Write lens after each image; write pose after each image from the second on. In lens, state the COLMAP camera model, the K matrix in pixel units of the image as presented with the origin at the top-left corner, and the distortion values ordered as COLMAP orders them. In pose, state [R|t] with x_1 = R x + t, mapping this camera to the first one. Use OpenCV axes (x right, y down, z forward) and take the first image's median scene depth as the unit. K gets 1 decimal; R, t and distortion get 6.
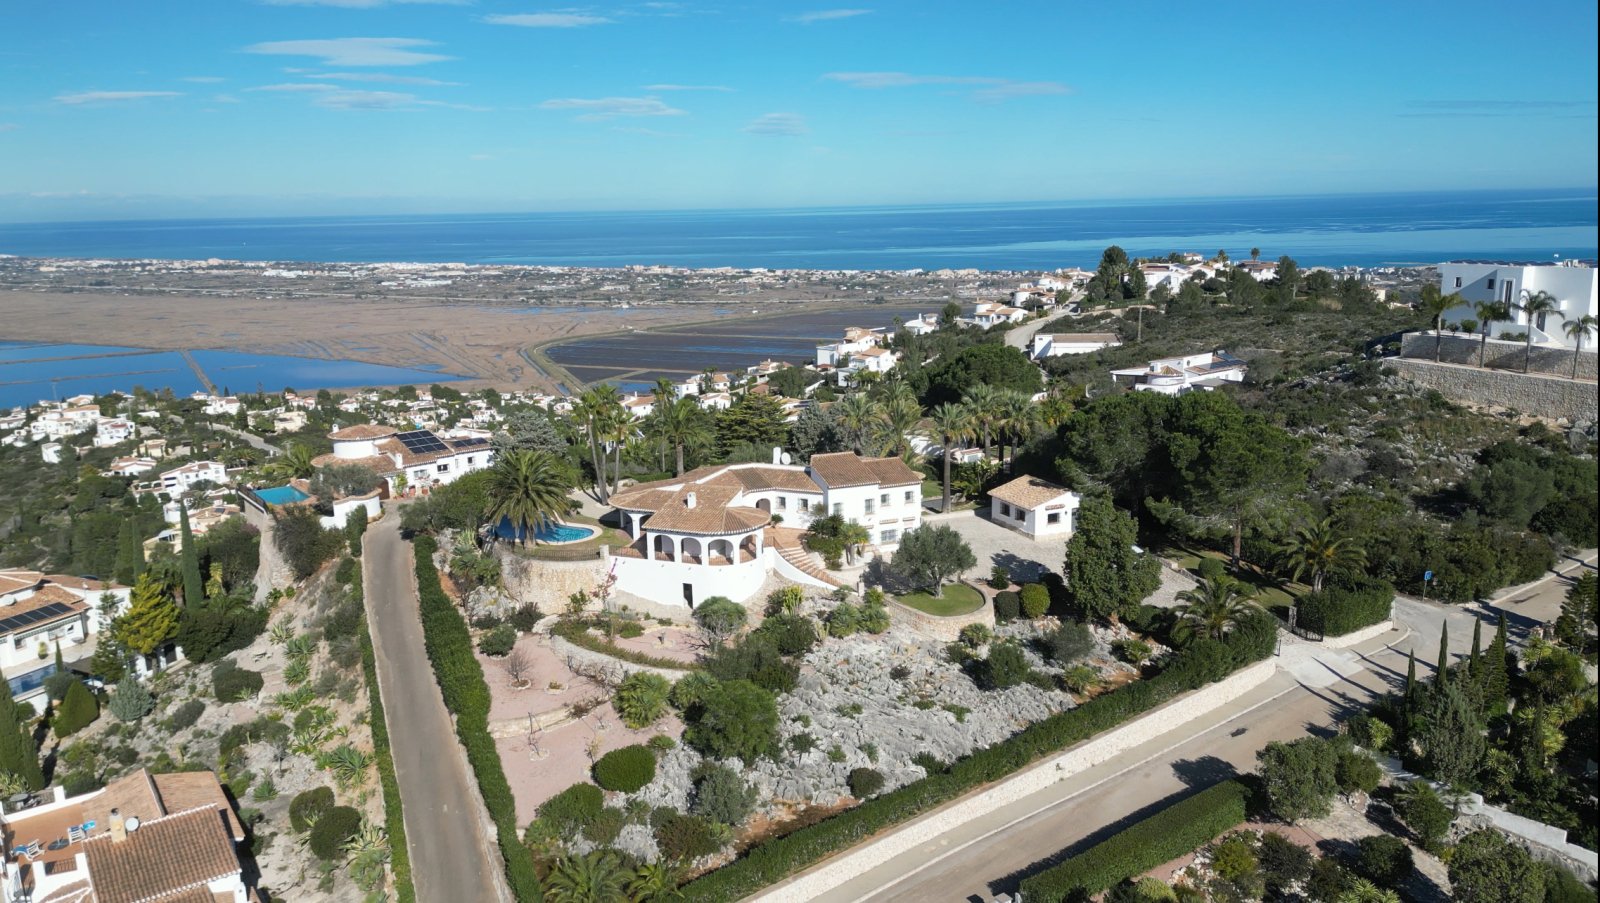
lens RADIAL K [[1228.1, 0, 800.0], [0, 1228.1, 451.5], [0, 0, 1]] dist [0.118093, -0.114574]
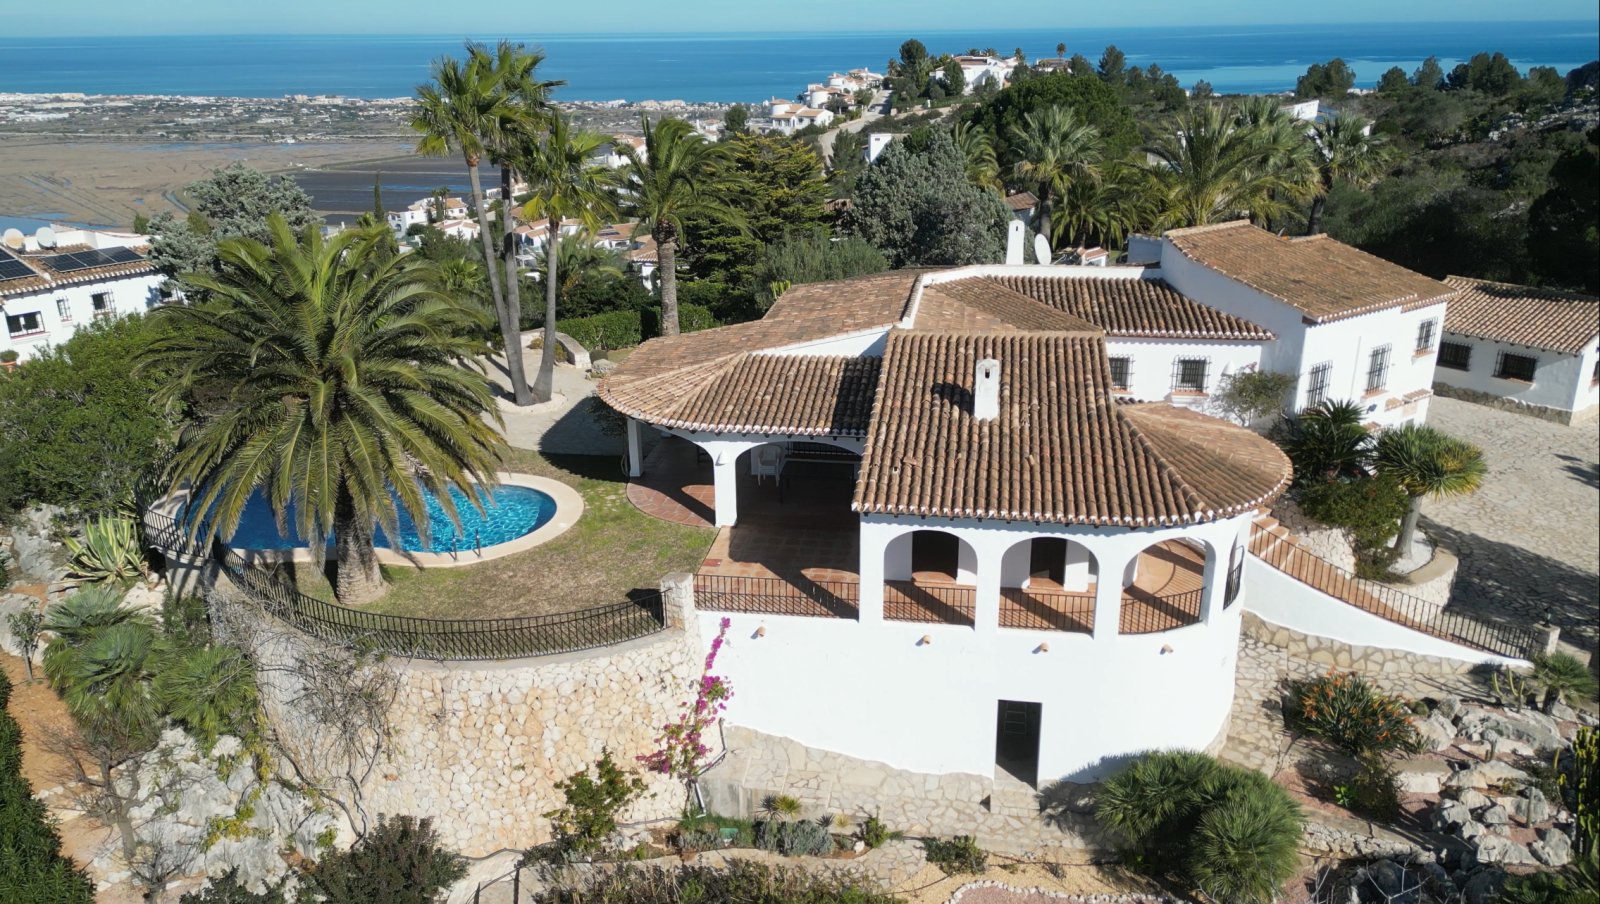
lens RADIAL K [[1199.7, 0, 795.2], [0, 1199.7, 451.4], [0, 0, 1]] dist [0.086079, -0.083163]
pose [[0.969519, -0.070594, 0.234627, -0.048174], [0.039992, 0.990347, 0.132719, 0.004049], [-0.241731, -0.119291, 0.962983, 0.186911]]
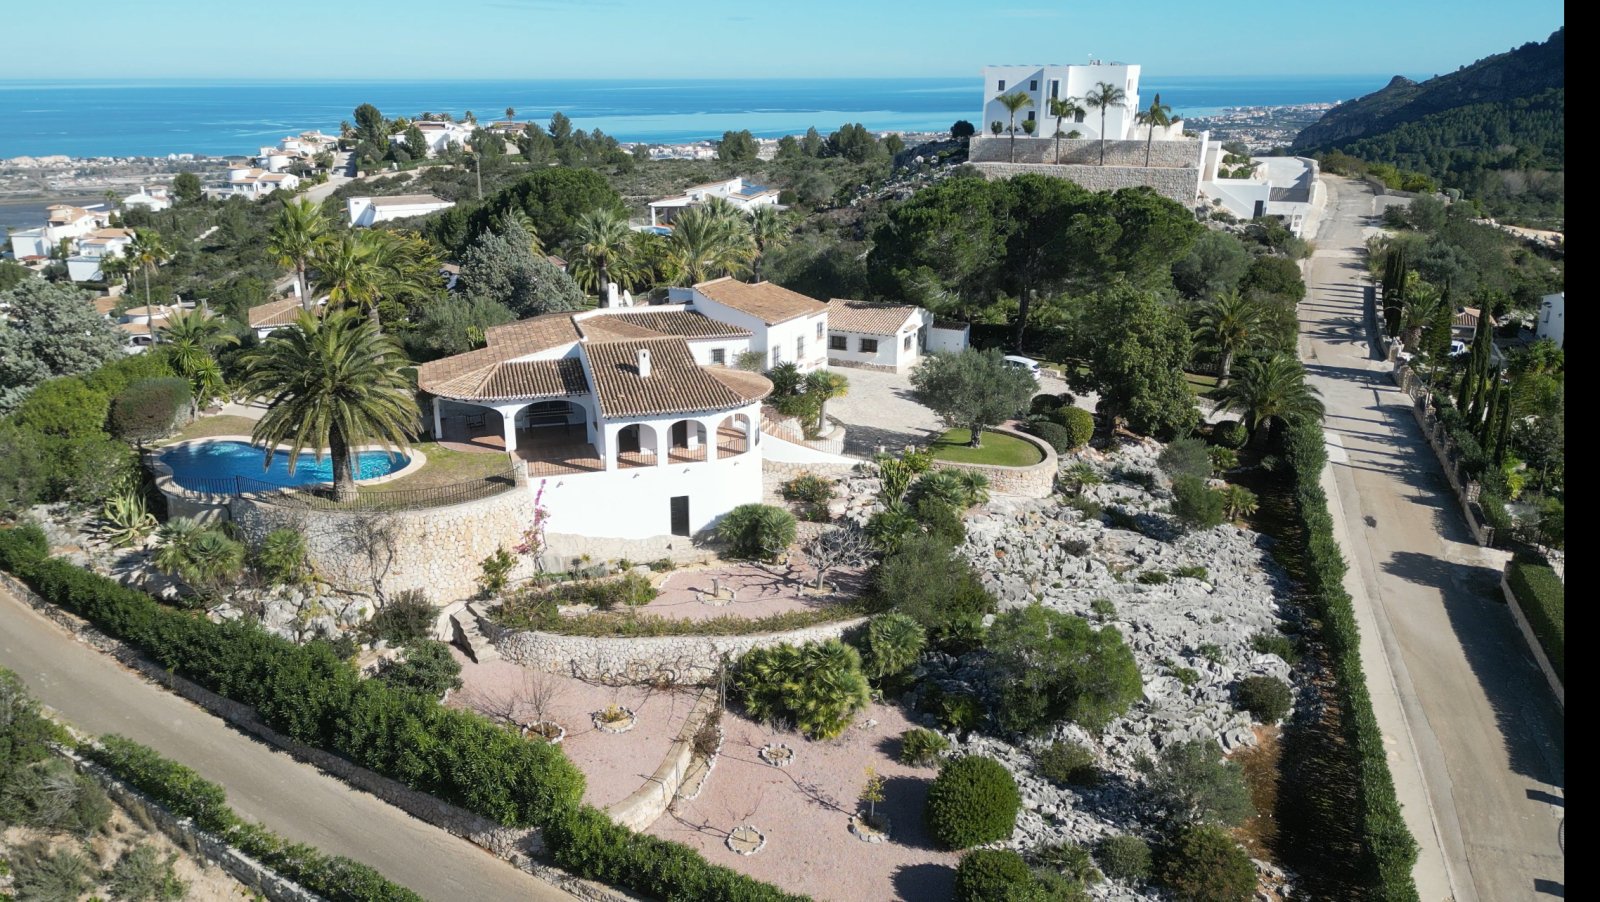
lens RADIAL K [[1191.5, 0, 798.8], [0, 1191.5, 482.9], [0, 0, 1]] dist [0.097201, -0.108090]
pose [[0.768201, -0.189724, 0.611451, -0.099220], [0.118105, 0.980685, 0.155909, 0.003774], [-0.629221, -0.047554, 0.775771, 0.123371]]
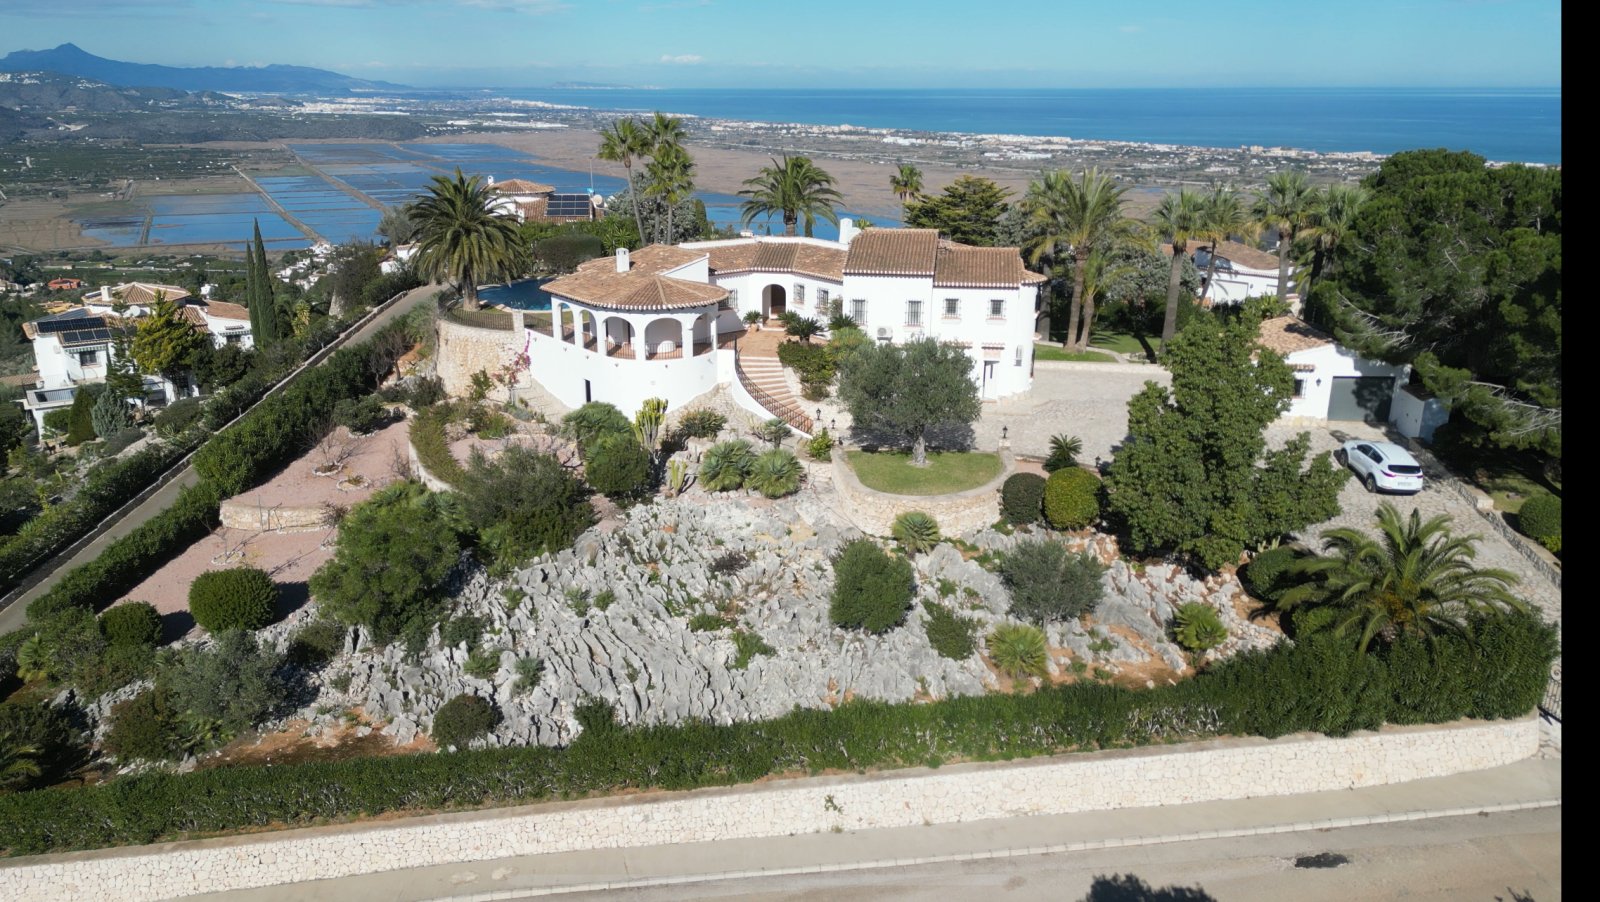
lens RADIAL K [[1209.3, 0, 749.2], [0, 1209.3, 454.1], [0, 0, 1]] dist [0.096112, -0.099292]
pose [[0.862311, 0.175020, -0.475171, 0.075038], [-0.128594, 0.983296, 0.128813, 0.012332], [0.489778, -0.049972, 0.870414, 0.113273]]
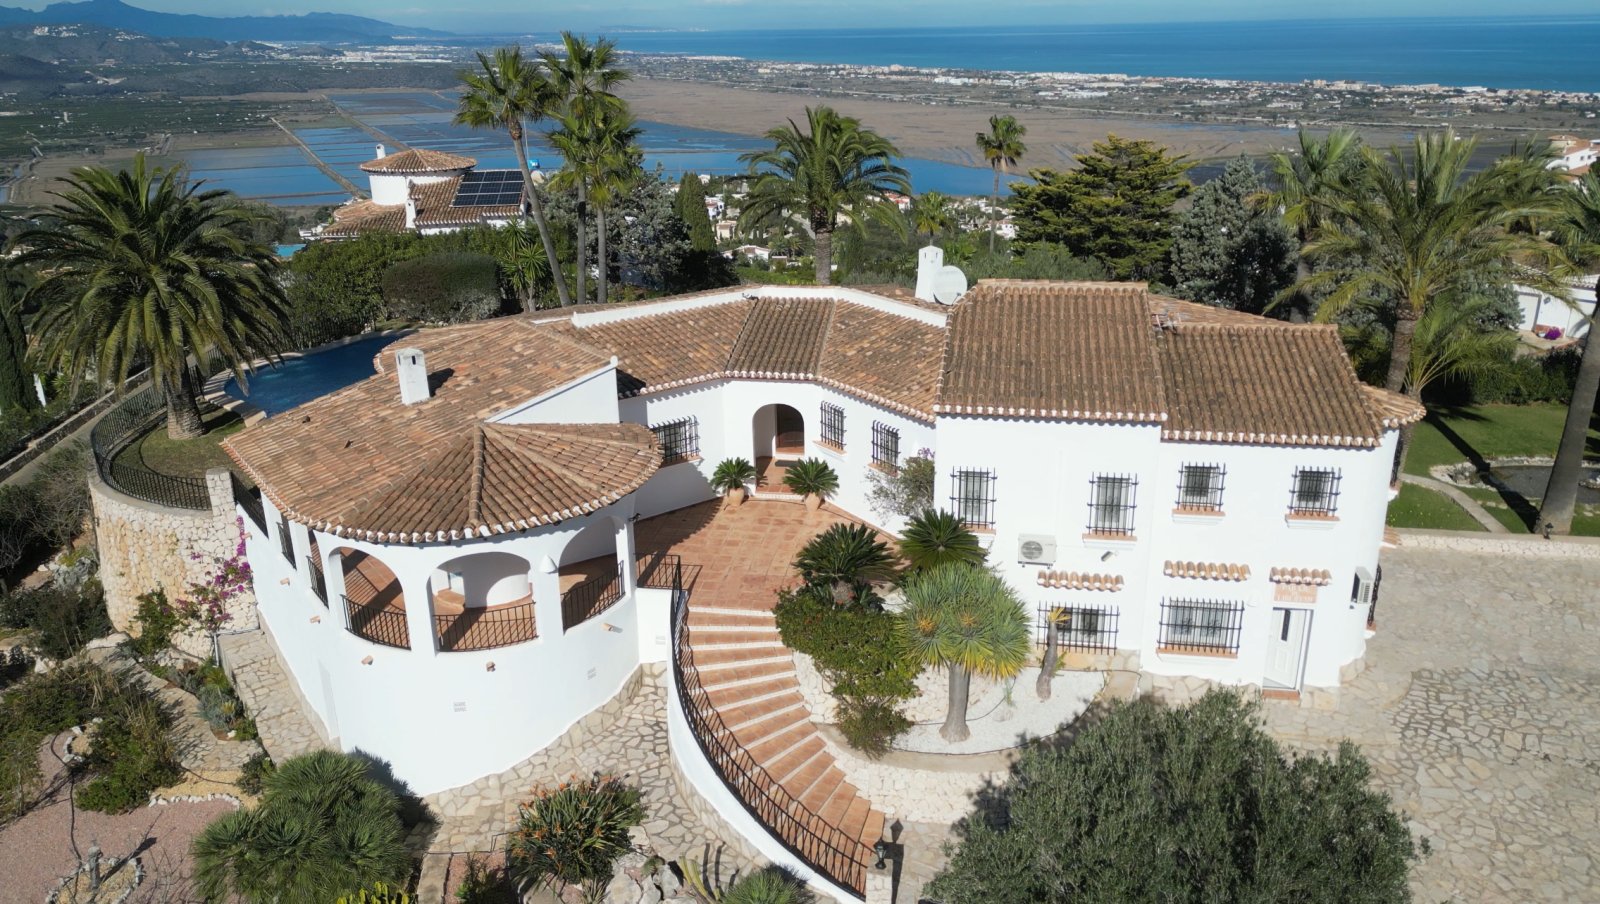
lens RADIAL K [[1199.7, 0, 795.2], [0, 1199.7, 451.4], [0, 0, 1]] dist [0.086079, -0.083163]
pose [[0.861706, 0.183212, -0.473177, 0.030290], [-0.113306, 0.978468, 0.172516, -0.000281], [0.494595, -0.095044, 0.863911, 0.199400]]
